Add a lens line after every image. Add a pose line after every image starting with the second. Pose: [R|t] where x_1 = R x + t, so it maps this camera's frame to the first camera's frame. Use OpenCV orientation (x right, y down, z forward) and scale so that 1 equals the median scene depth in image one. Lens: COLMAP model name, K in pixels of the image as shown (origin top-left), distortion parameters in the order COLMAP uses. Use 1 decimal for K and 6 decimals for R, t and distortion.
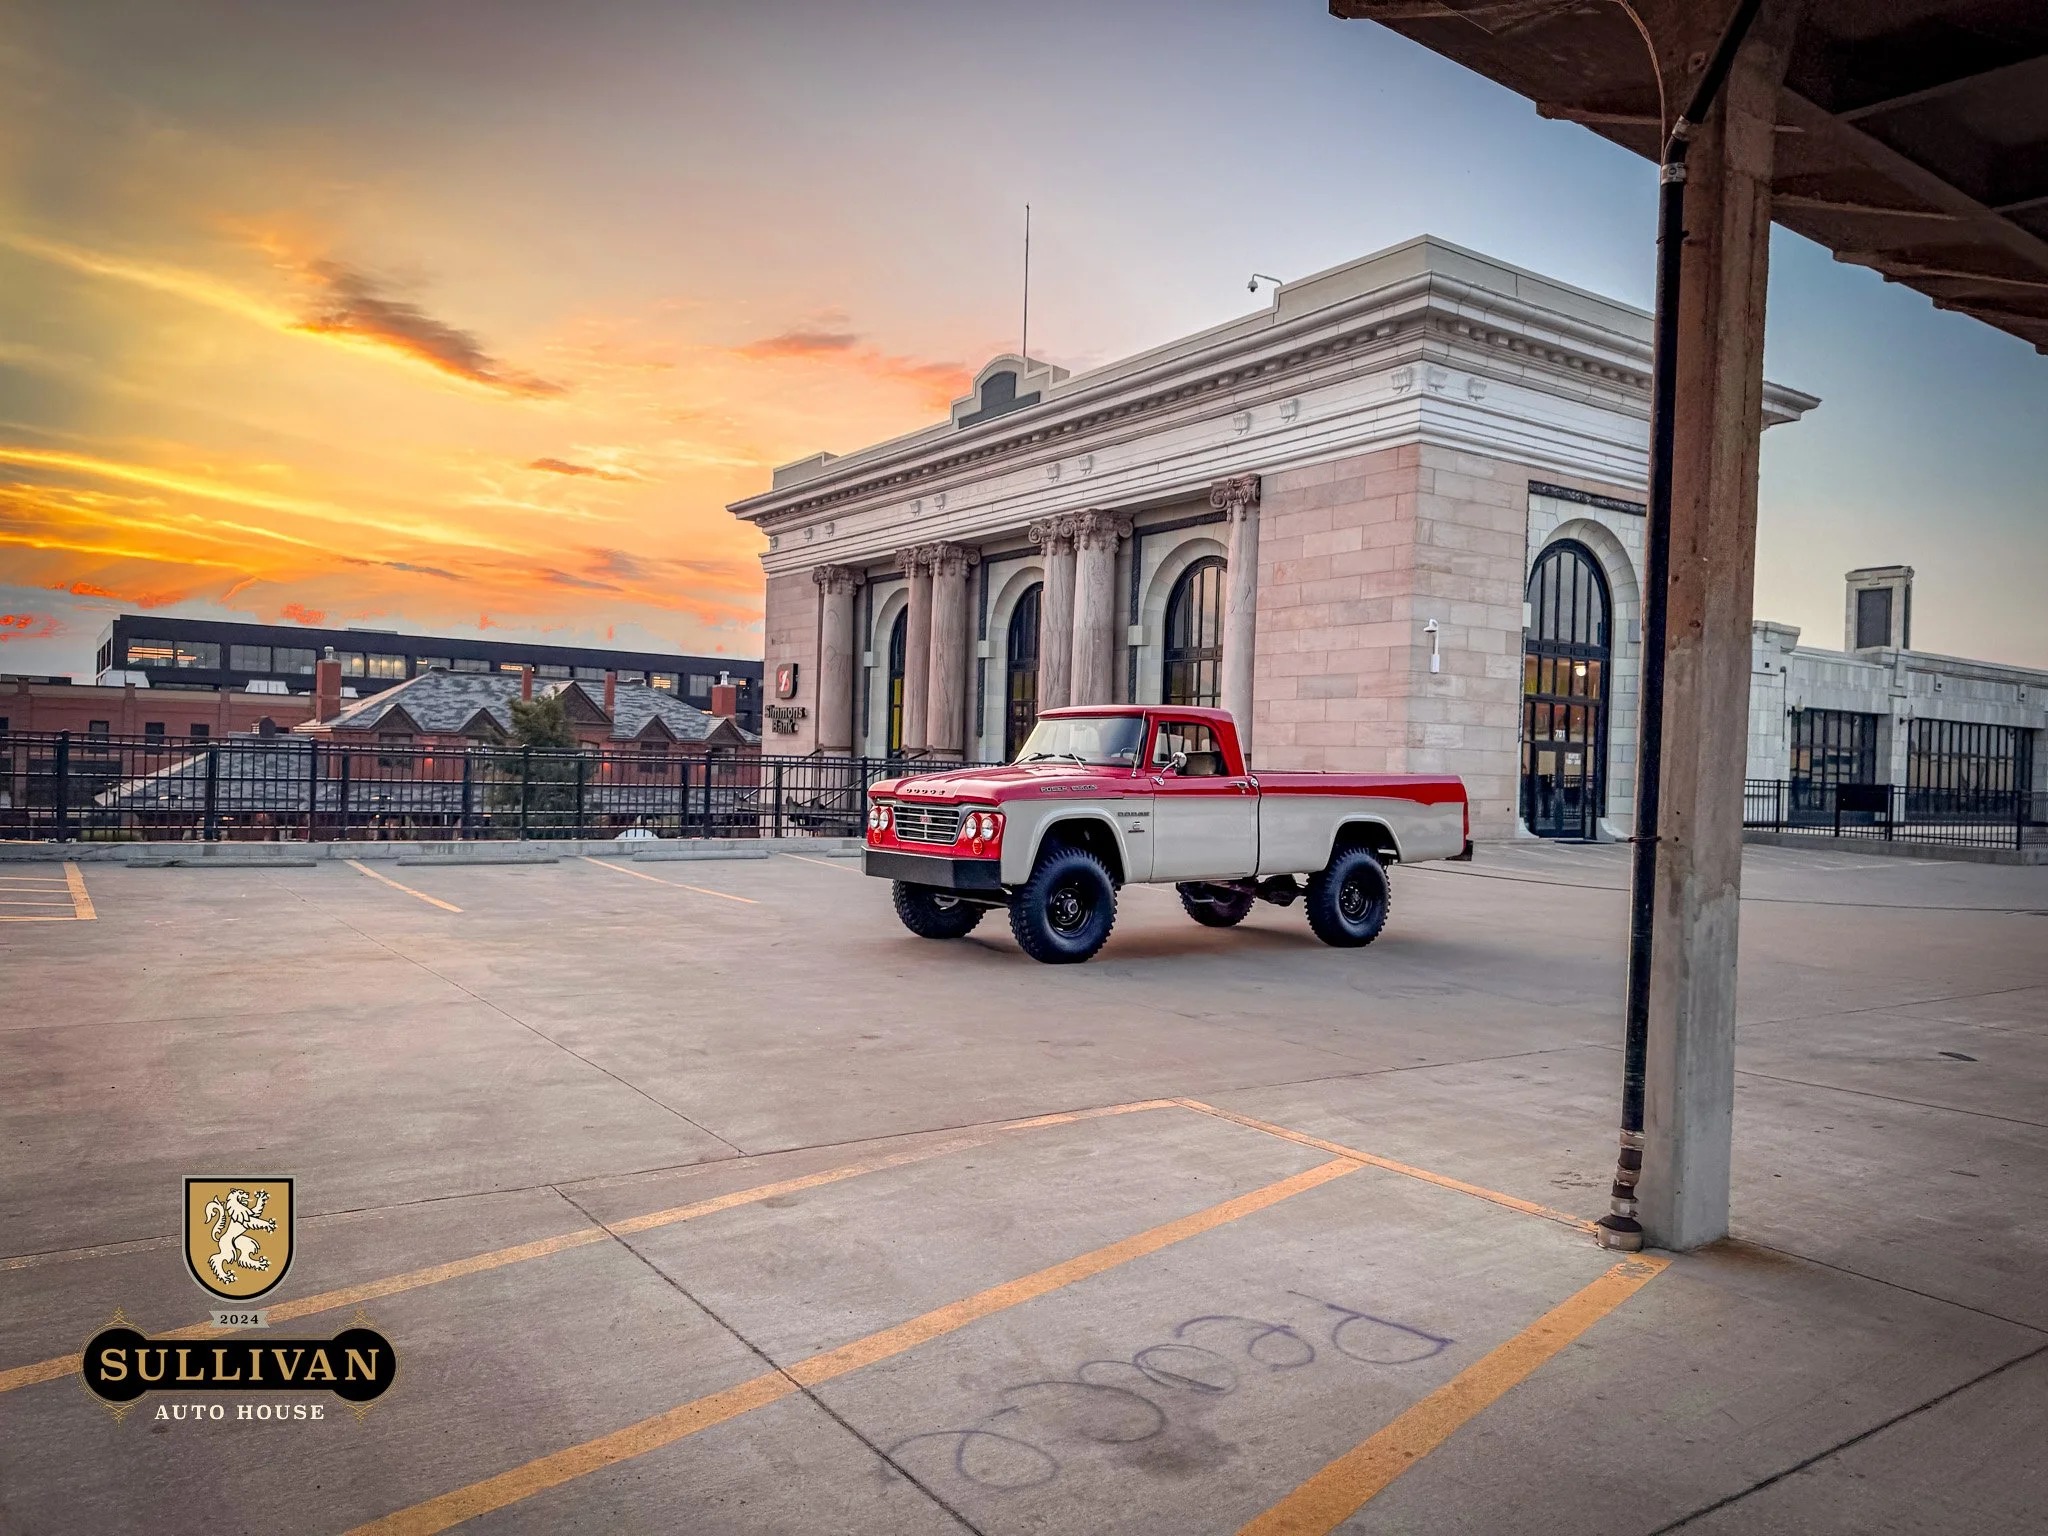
lens RADIAL K [[1466.0, 0, 1049.5], [0, 1466.0, 768.8], [0, 0, 1]] dist [0.114588, -0.181487]
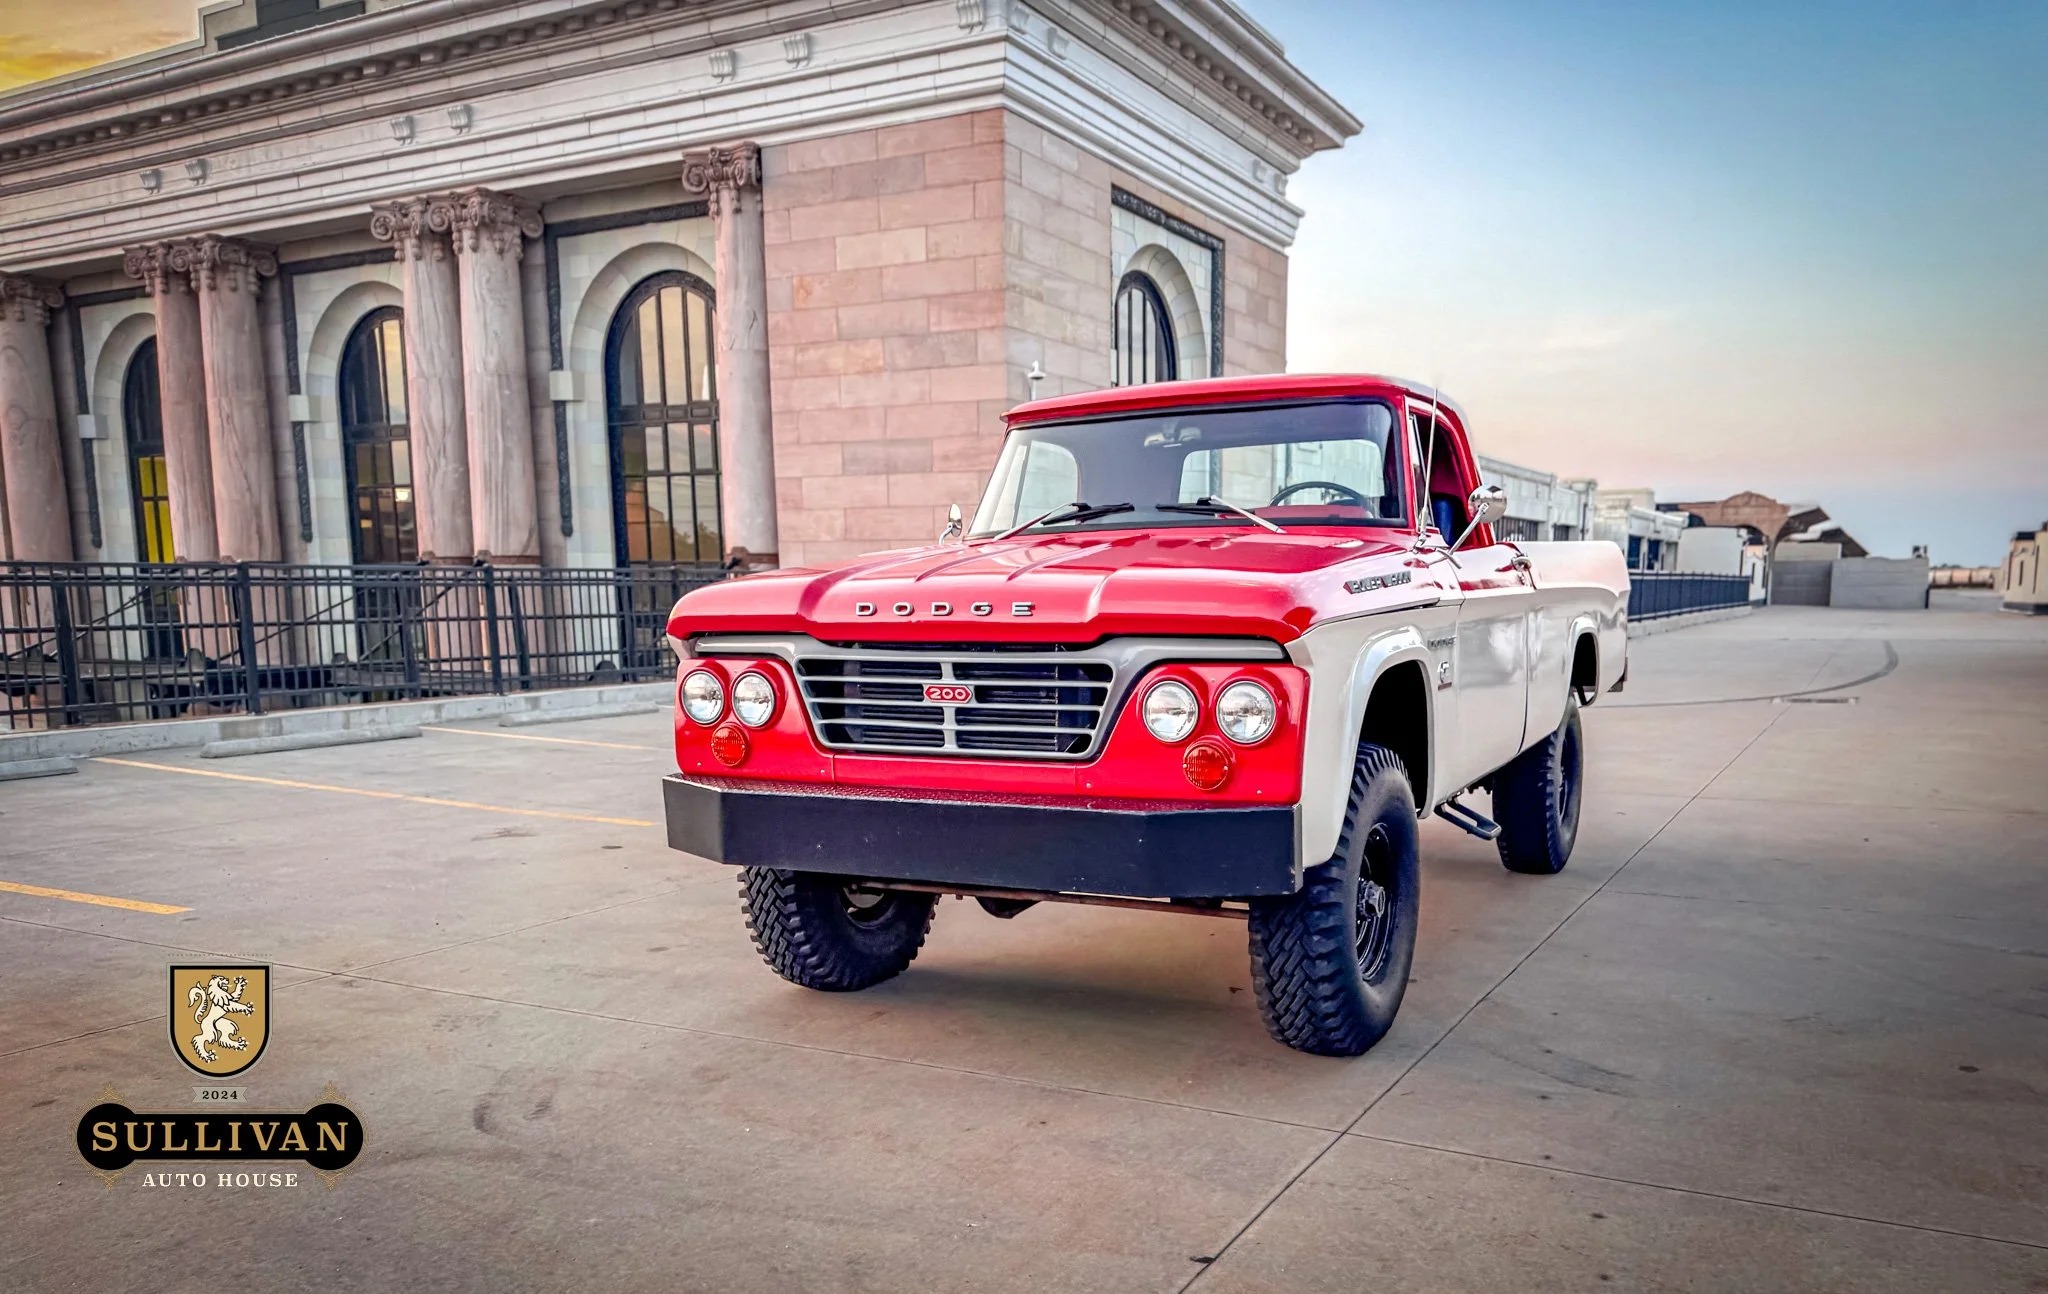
lens RADIAL K [[1579.6, 0, 1111.9], [0, 1579.6, 834.9], [0, 0, 1]] dist [0.008418, -0.013583]
pose [[0.889116, -0.104279, 0.445645, -0.065195], [0.031302, 0.985273, 0.168100, 0.000357], [-0.456611, -0.135511, 0.879286, 0.196360]]
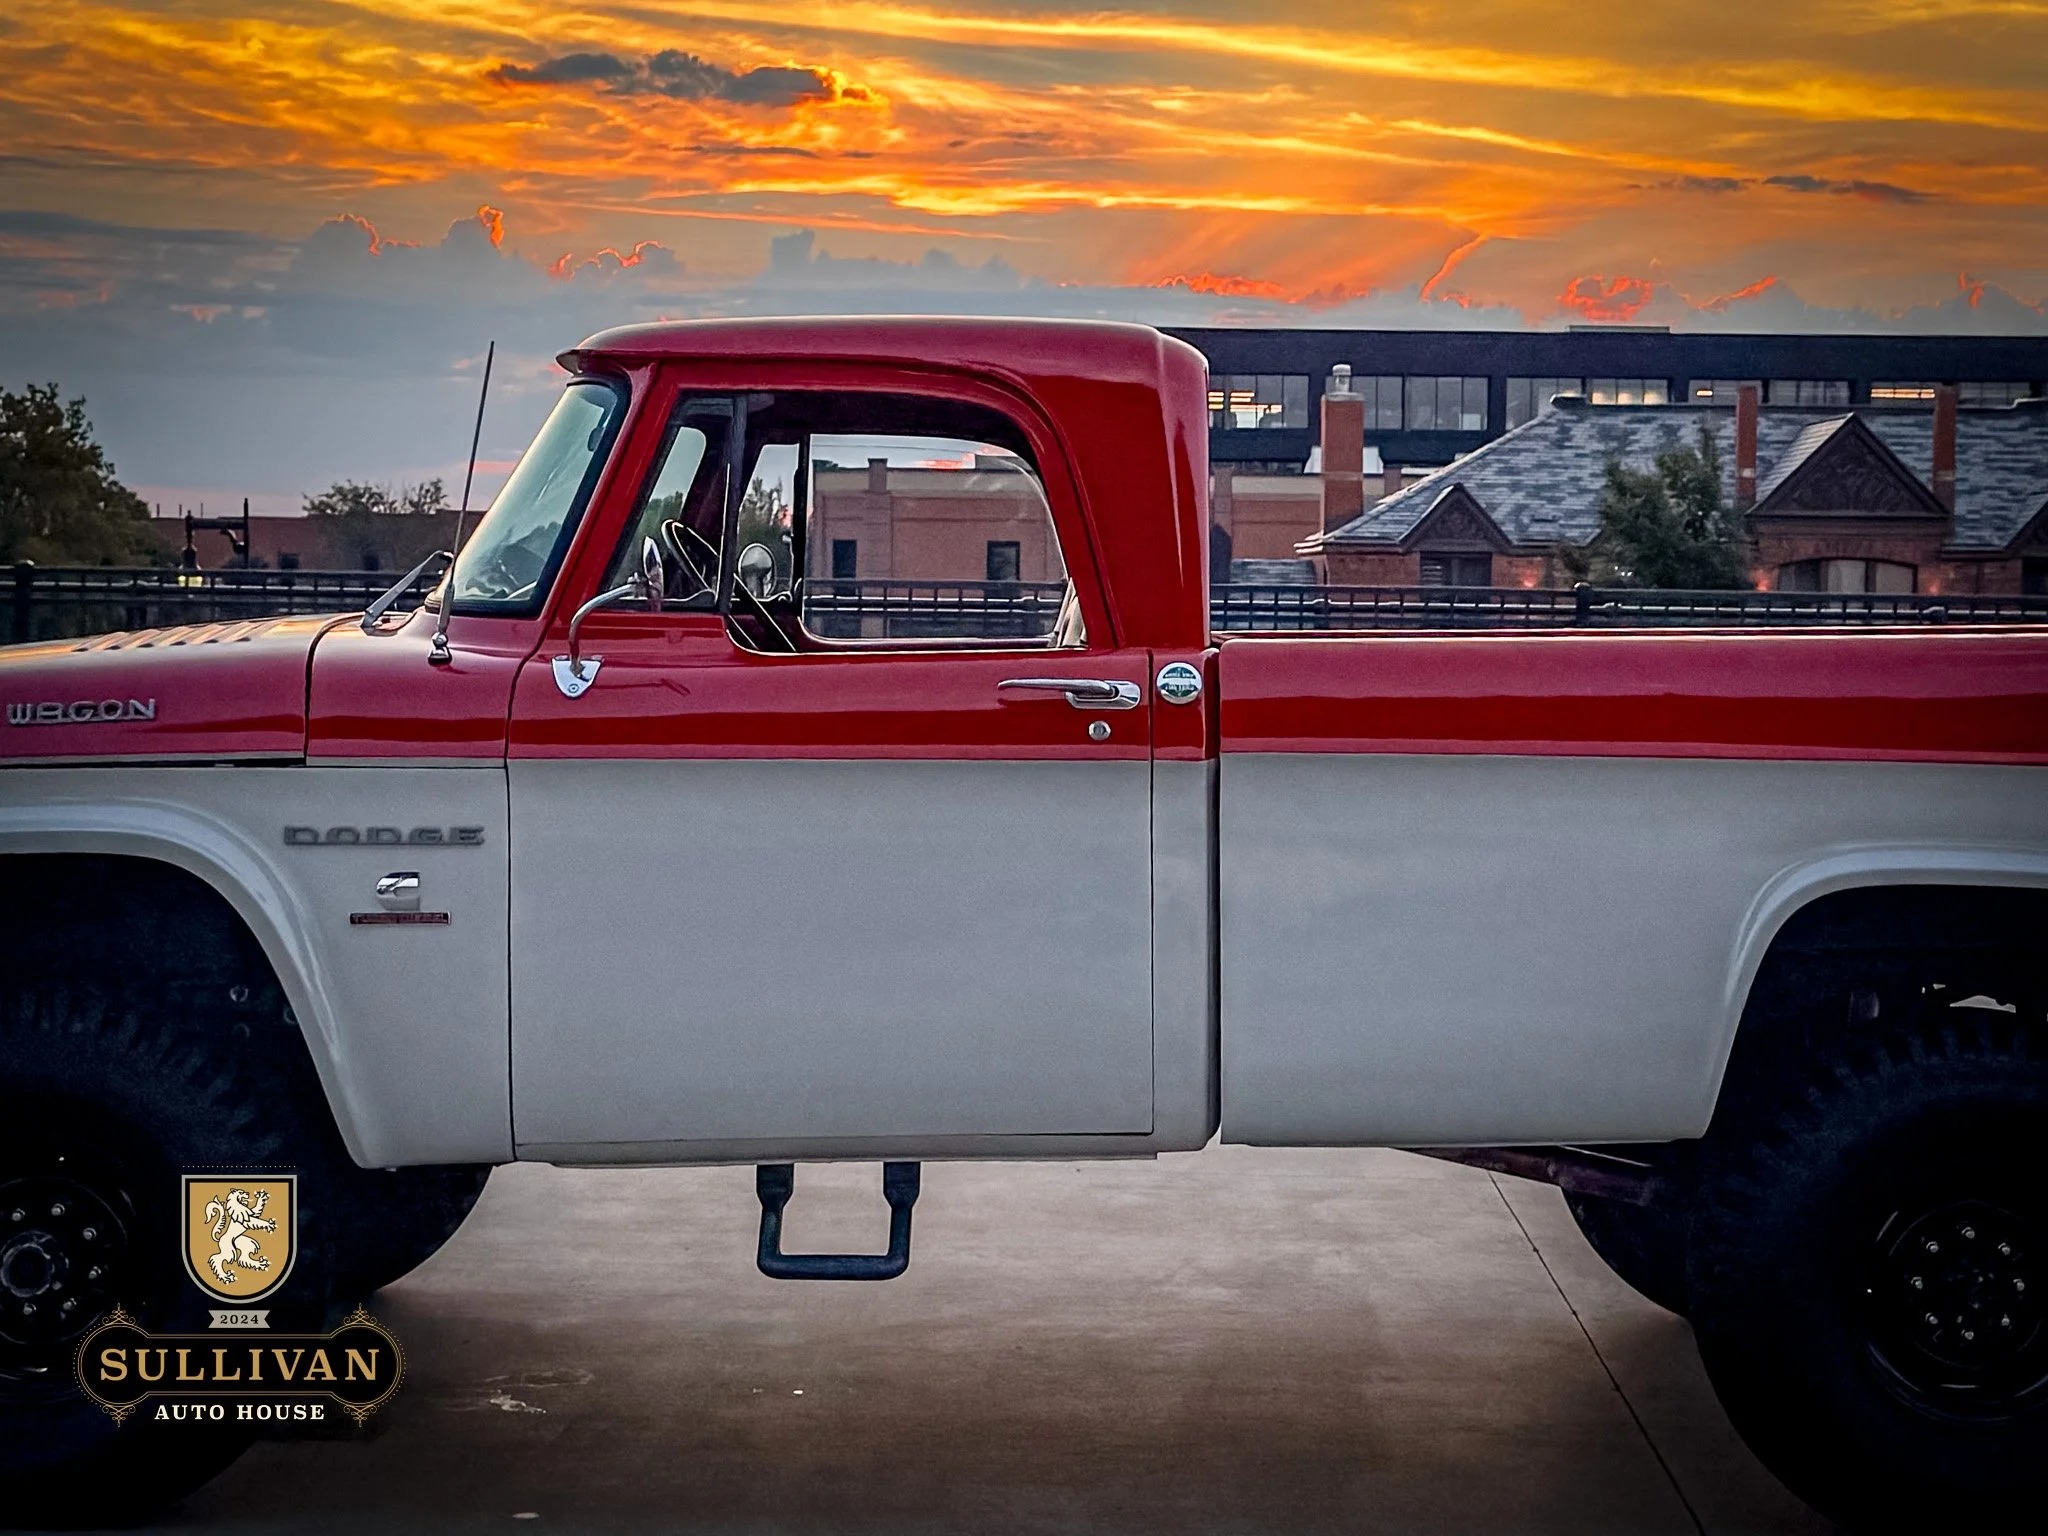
lens RADIAL K [[3496.4, 0, 1152.1], [0, 3496.4, 712.1], [0, 0, 1]] dist [0.117668, -0.254043]
pose [[0.822502, 0.000400, -0.568762, 0.126258], [0.012849, 0.999731, 0.019284, 0.002589], [0.568617, -0.023169, 0.822276, 0.194814]]
